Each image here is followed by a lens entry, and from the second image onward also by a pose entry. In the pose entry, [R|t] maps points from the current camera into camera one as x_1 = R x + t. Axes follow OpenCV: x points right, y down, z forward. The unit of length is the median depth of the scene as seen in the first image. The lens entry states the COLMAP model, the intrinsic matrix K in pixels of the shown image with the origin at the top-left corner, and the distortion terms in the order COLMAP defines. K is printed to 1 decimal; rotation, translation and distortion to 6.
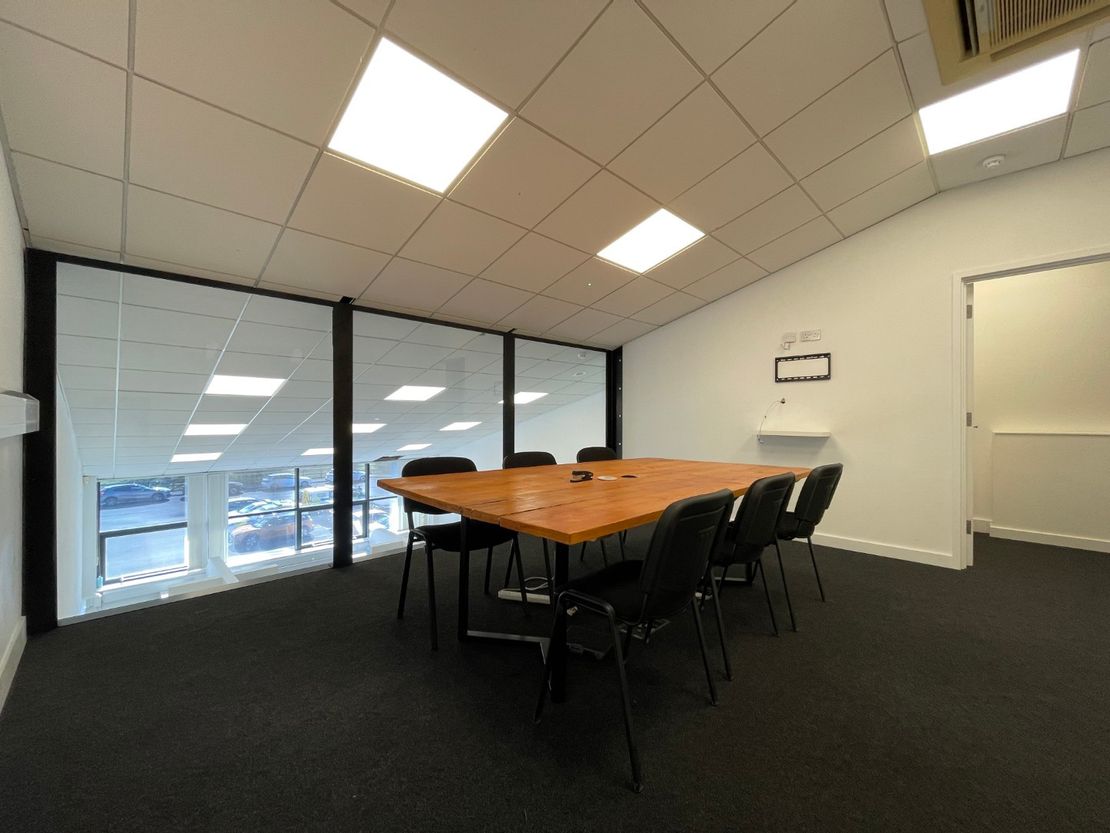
lens RADIAL K [[447.9, 0, 553.6], [0, 447.9, 418.9], [0, 0, 1]] dist [-0.001762, 0.000515]
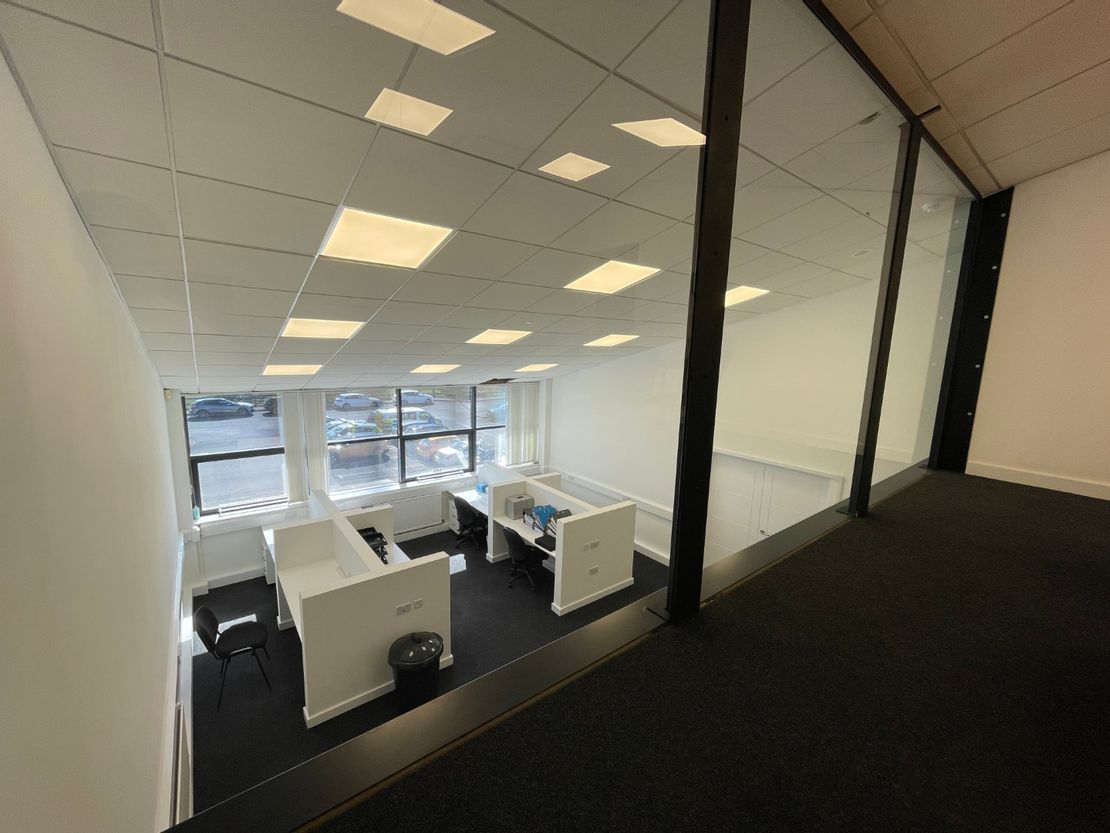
lens RADIAL K [[447.9, 0, 553.9], [0, 447.9, 418.9], [0, 0, 1]] dist [-0.001762, 0.000515]
pose [[0.993233, 0.043387, -0.107728, -0.225995], [-0.025969, 0.987081, 0.158105, 0.030608], [0.113196, -0.154237, 0.981528, 0.238694]]
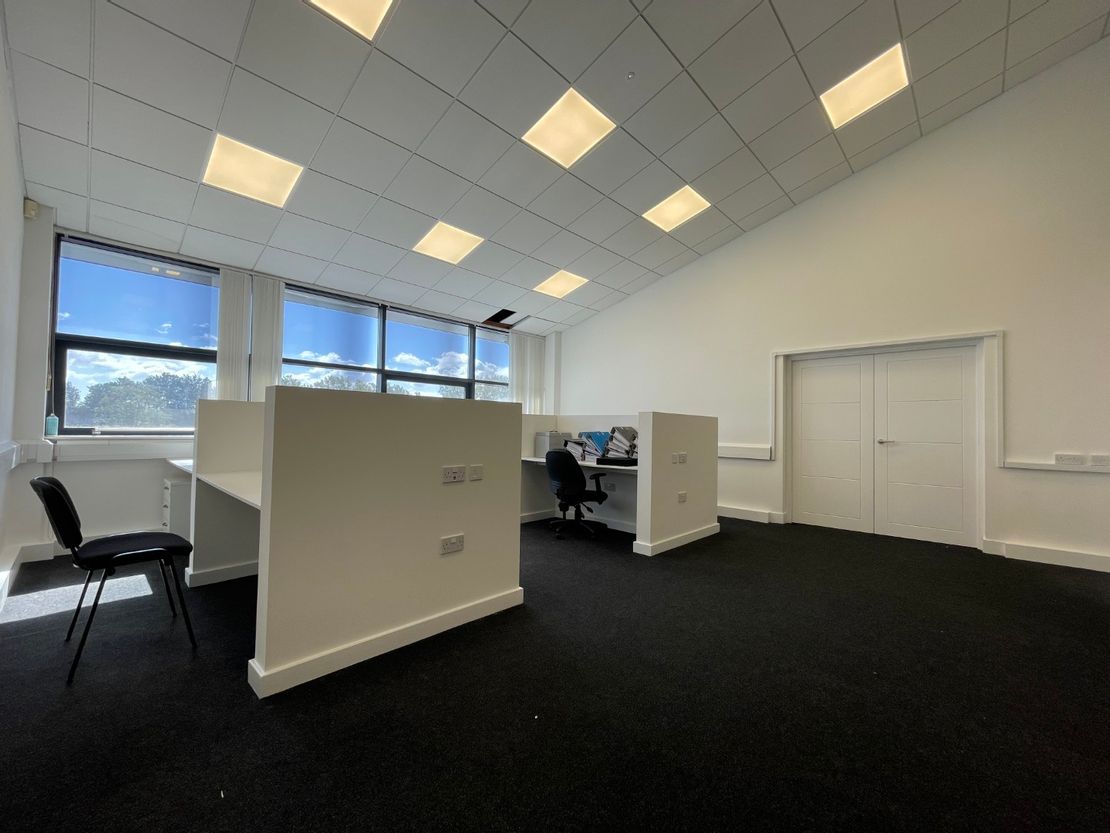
lens RADIAL K [[447.9, 0, 552.8], [0, 447.9, 414.6], [0, 0, 1]] dist [-0.001762, 0.000515]
pose [[0.999630, 0.010350, 0.025170, -0.403707], [-0.009600, 0.999512, -0.029712, 0.326859], [-0.025465, 0.029460, 0.999242, 0.421039]]
